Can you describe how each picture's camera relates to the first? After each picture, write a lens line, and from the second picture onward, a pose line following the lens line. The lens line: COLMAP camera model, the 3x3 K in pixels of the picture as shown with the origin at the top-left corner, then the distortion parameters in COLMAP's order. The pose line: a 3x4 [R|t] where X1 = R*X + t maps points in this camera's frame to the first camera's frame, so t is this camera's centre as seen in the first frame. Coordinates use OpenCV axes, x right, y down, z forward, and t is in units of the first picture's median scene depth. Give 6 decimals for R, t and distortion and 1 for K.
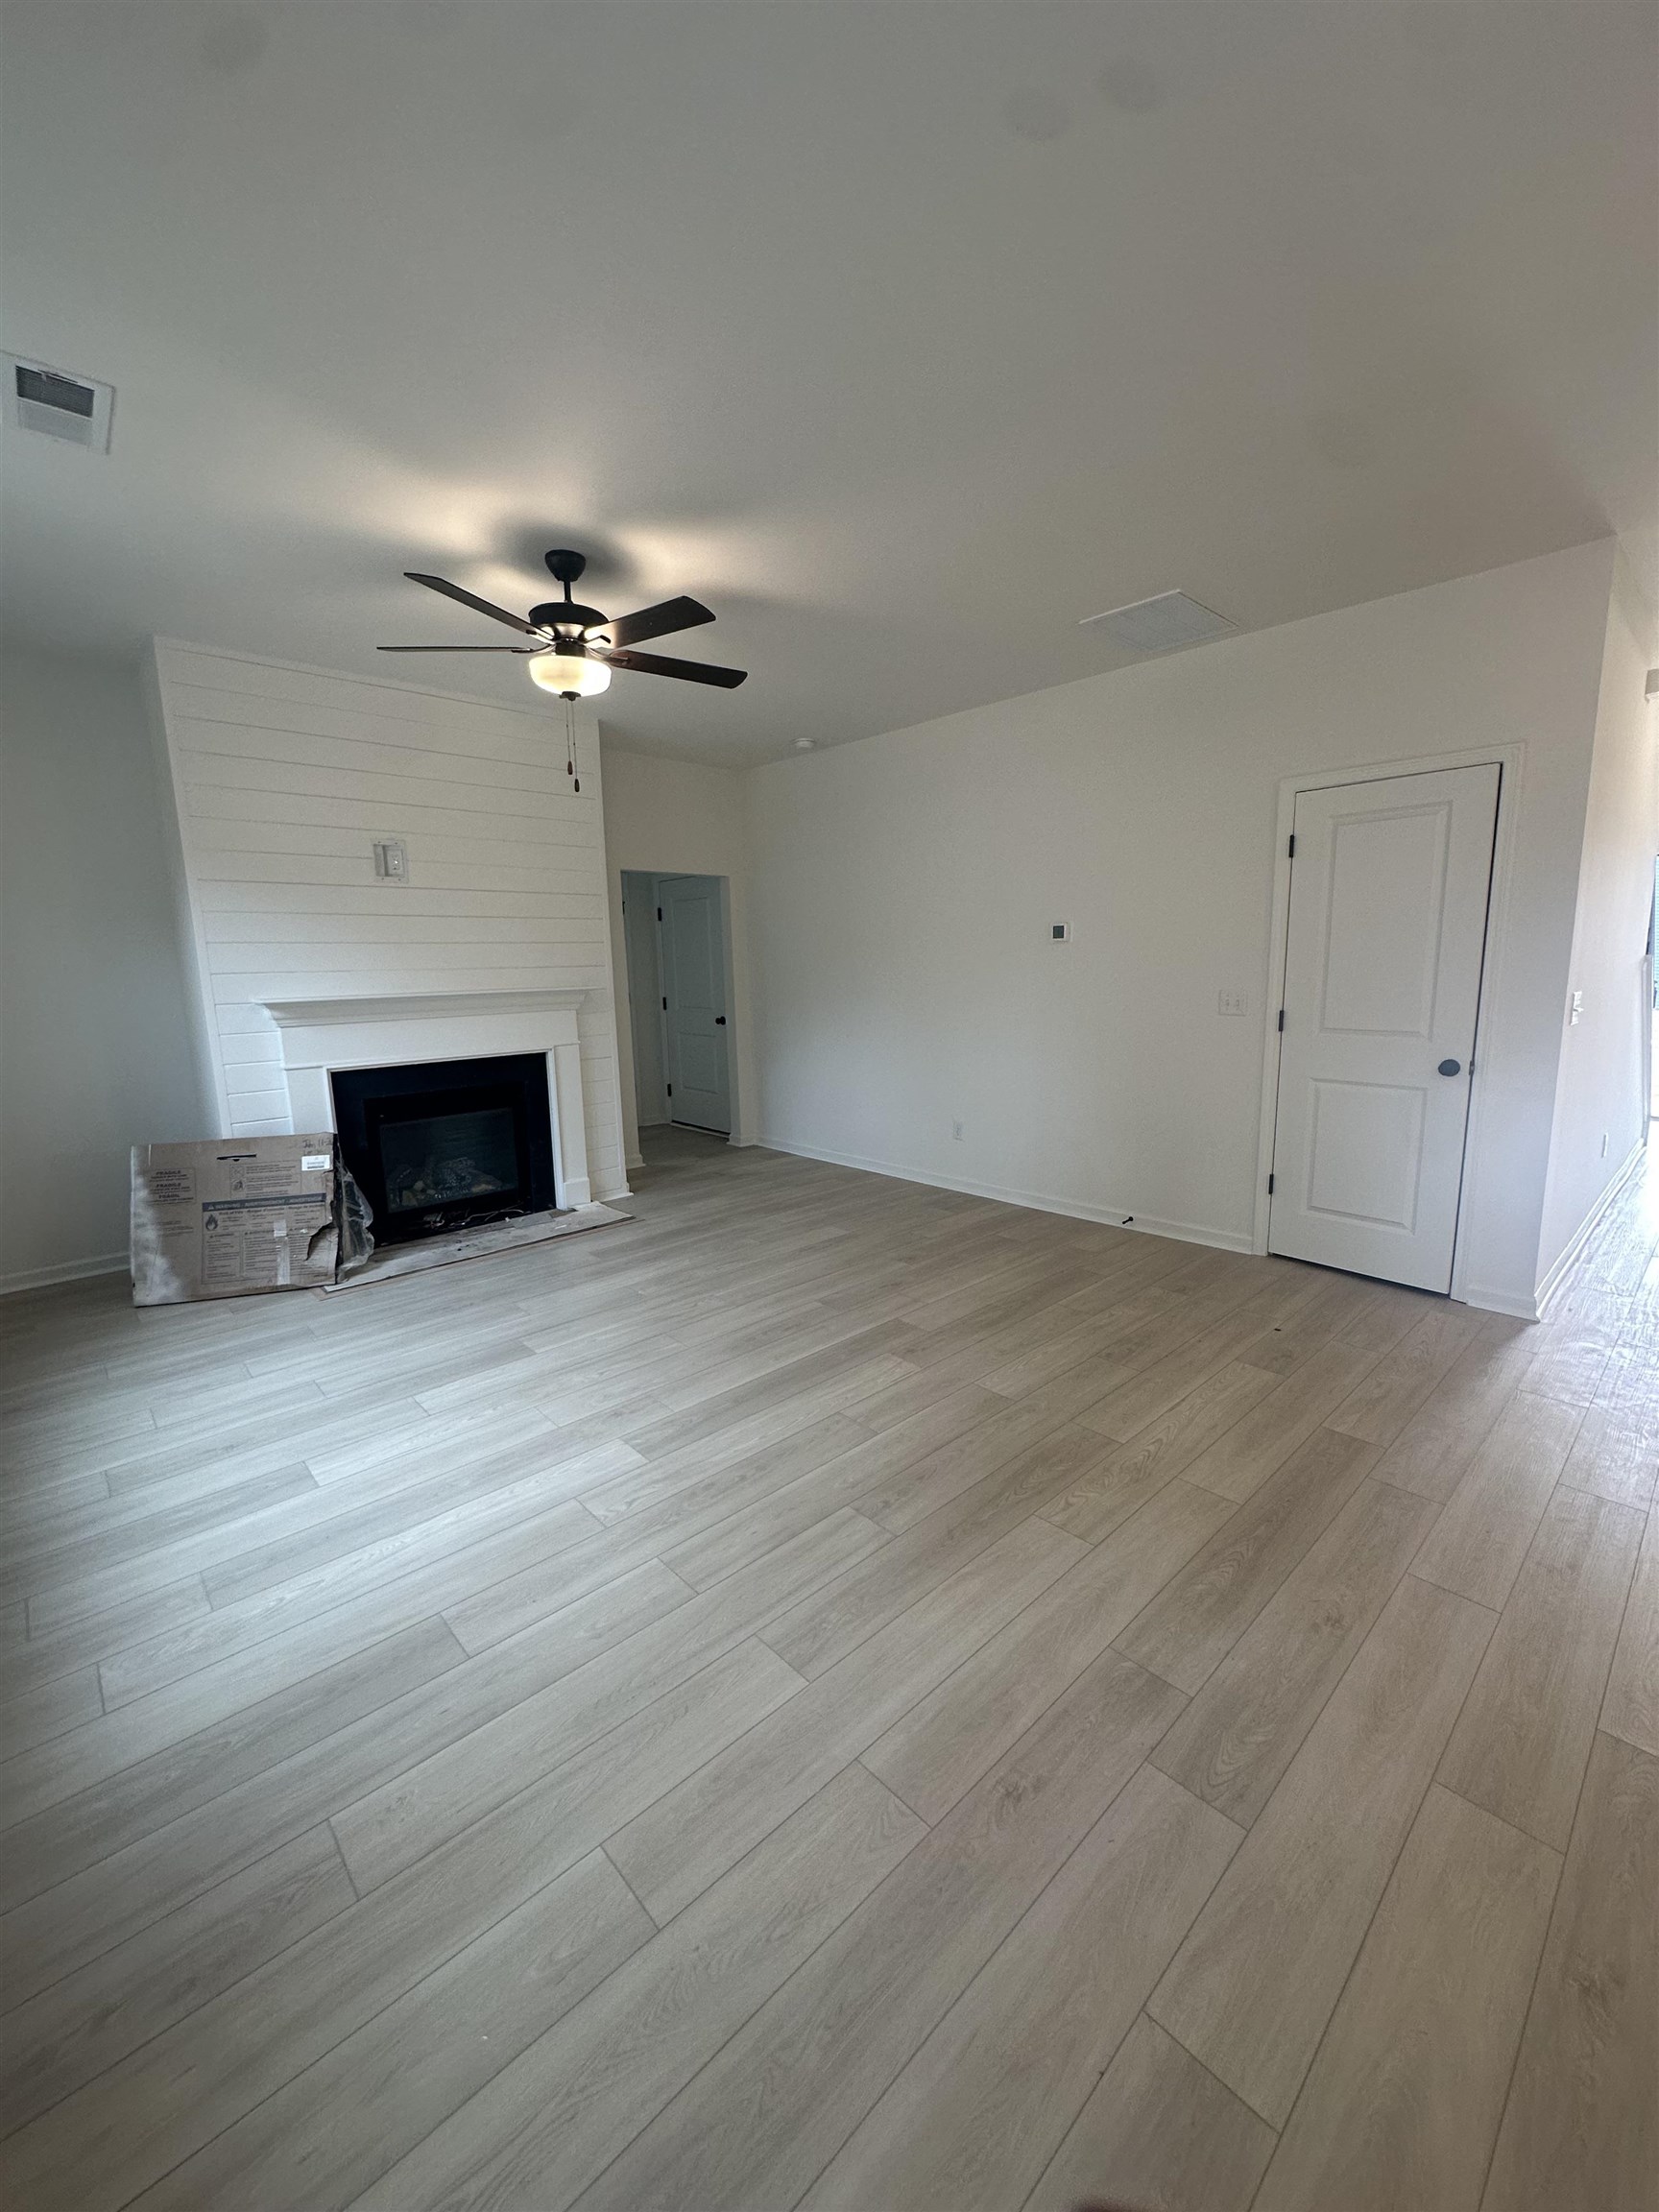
lens RADIAL K [[881.5, 0, 831.2], [0, 881.5, 1100.4], [0, 0, 1]] dist [0.000349, 0.000019]
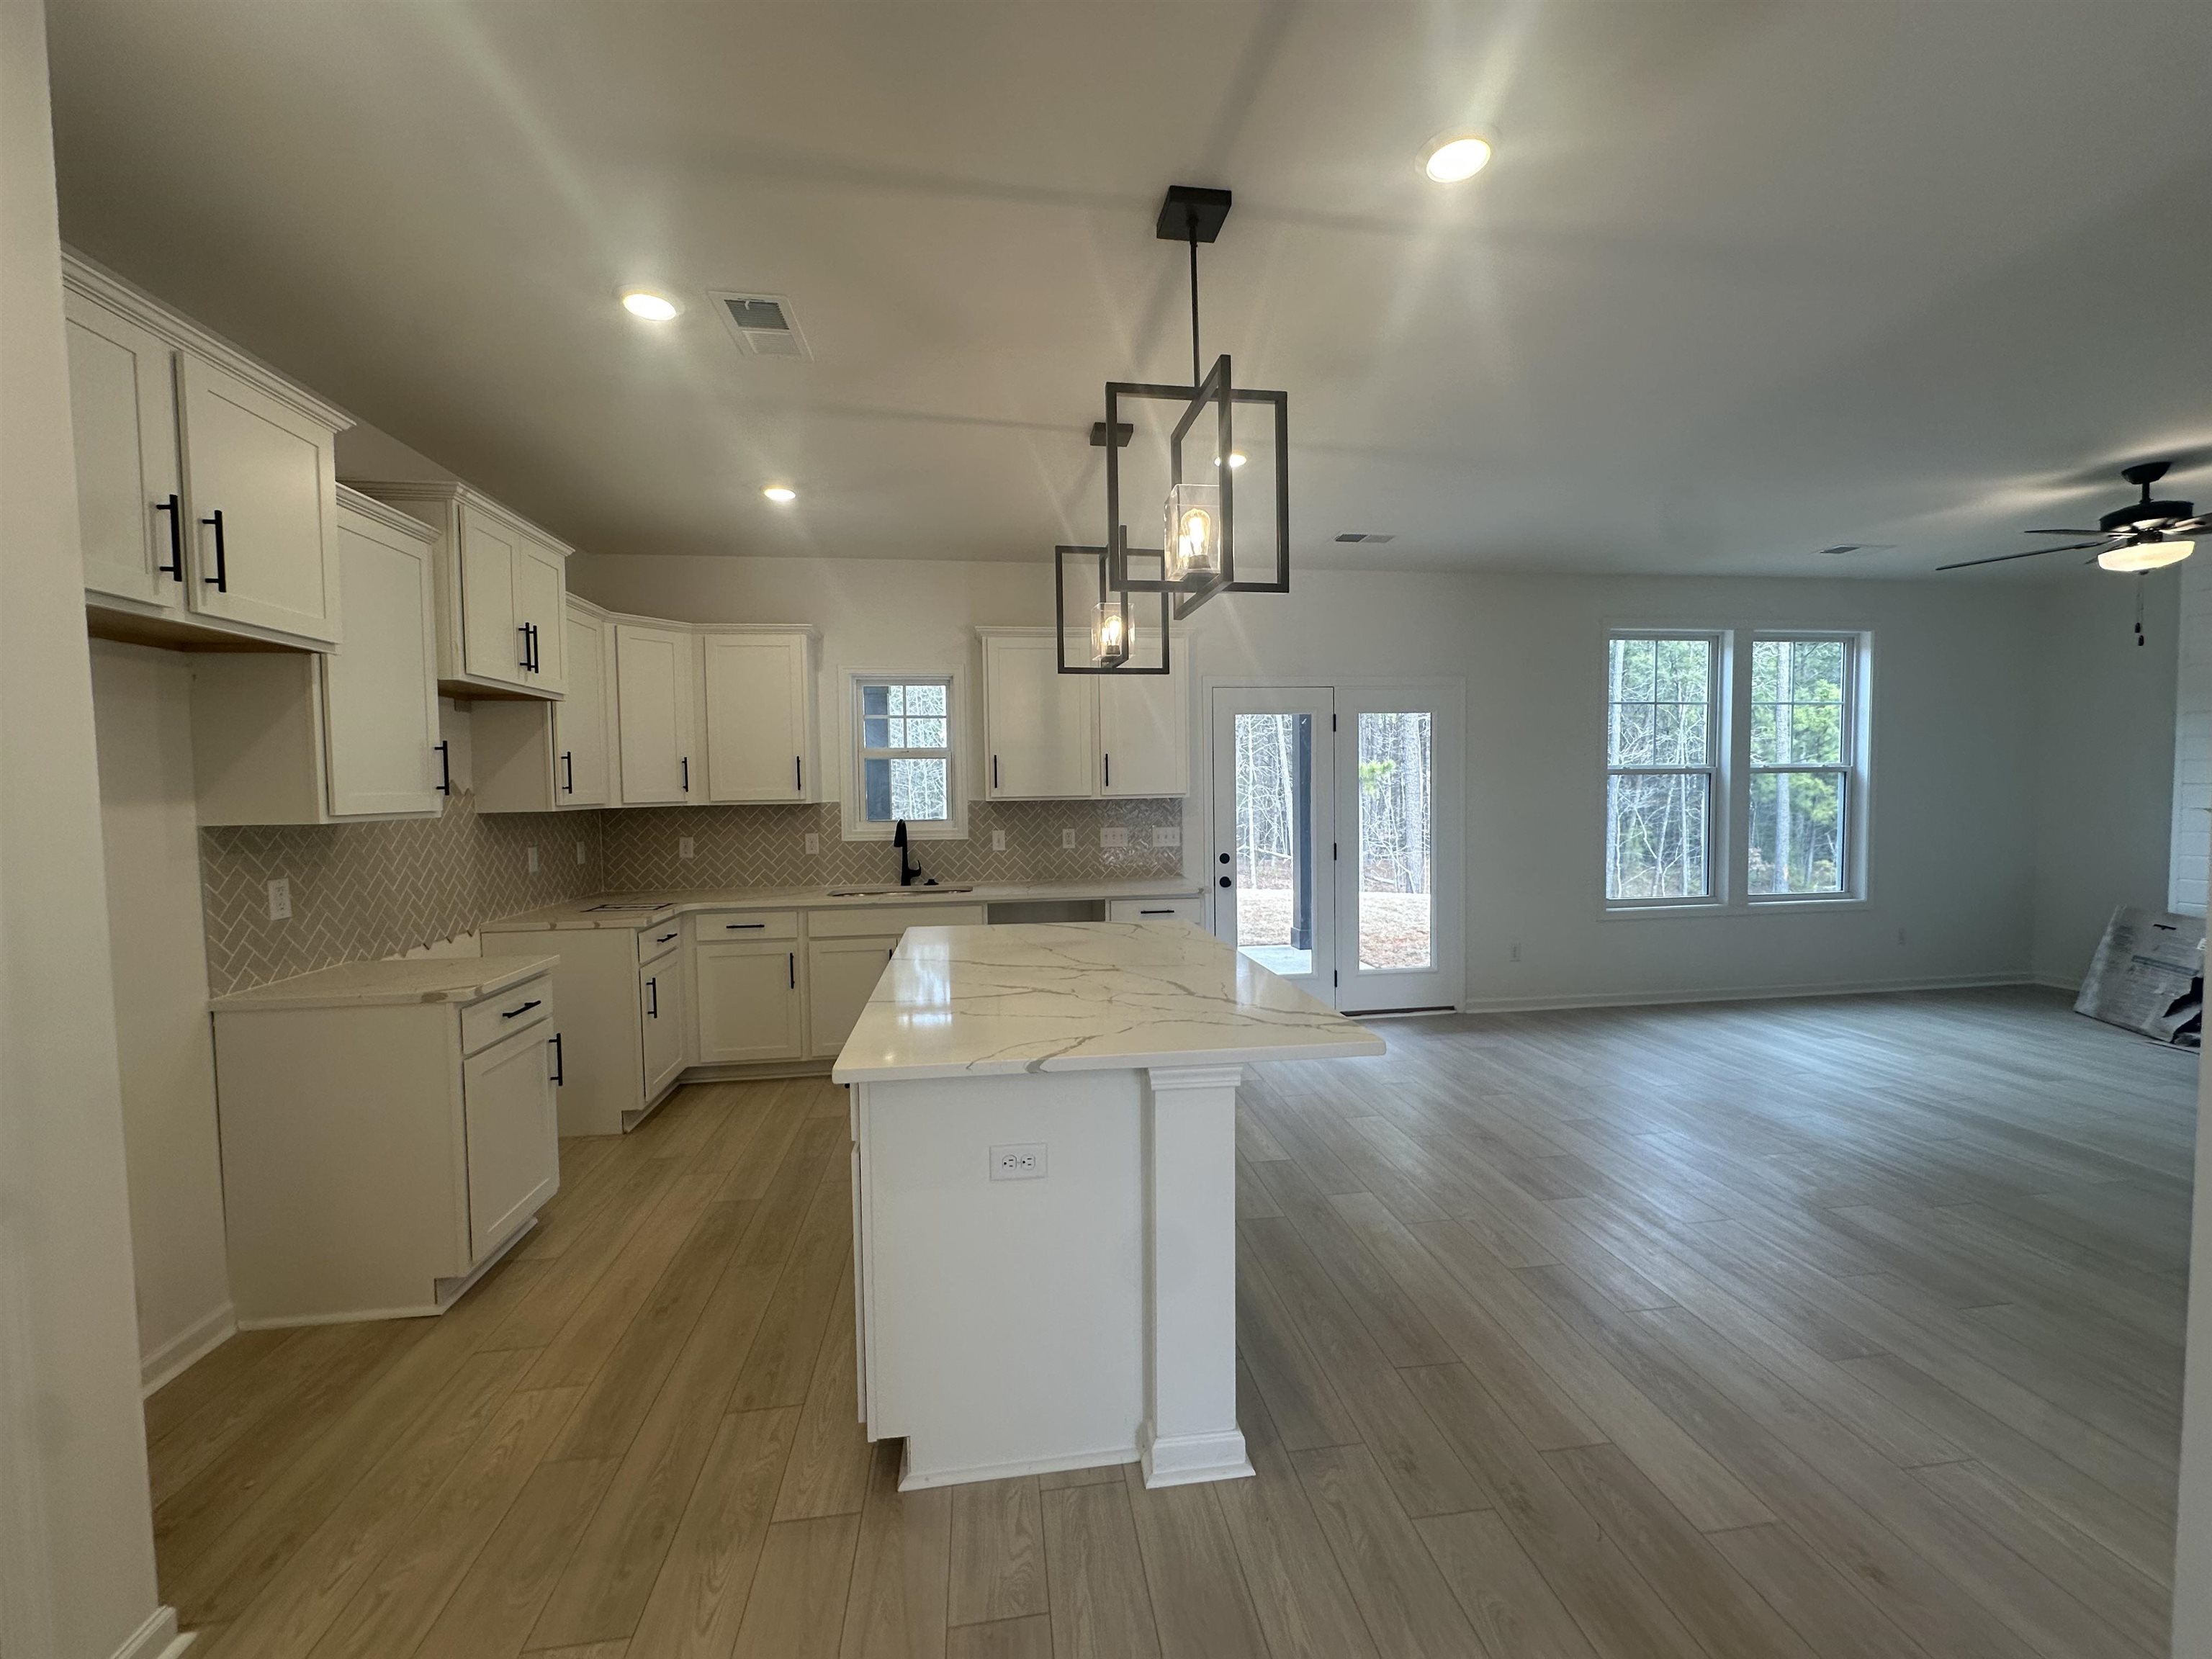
lens RADIAL K [[881.5, 0, 1105.8], [0, 881.5, 826.2], [0, 0, 1]] dist [0.000349, 0.000019]
pose [[-0.574981, 0.065321, -0.815555, 1.260743], [-0.111080, 0.981346, 0.156913, -0.111123], [0.810591, 0.180814, -0.556999, 0.456511]]
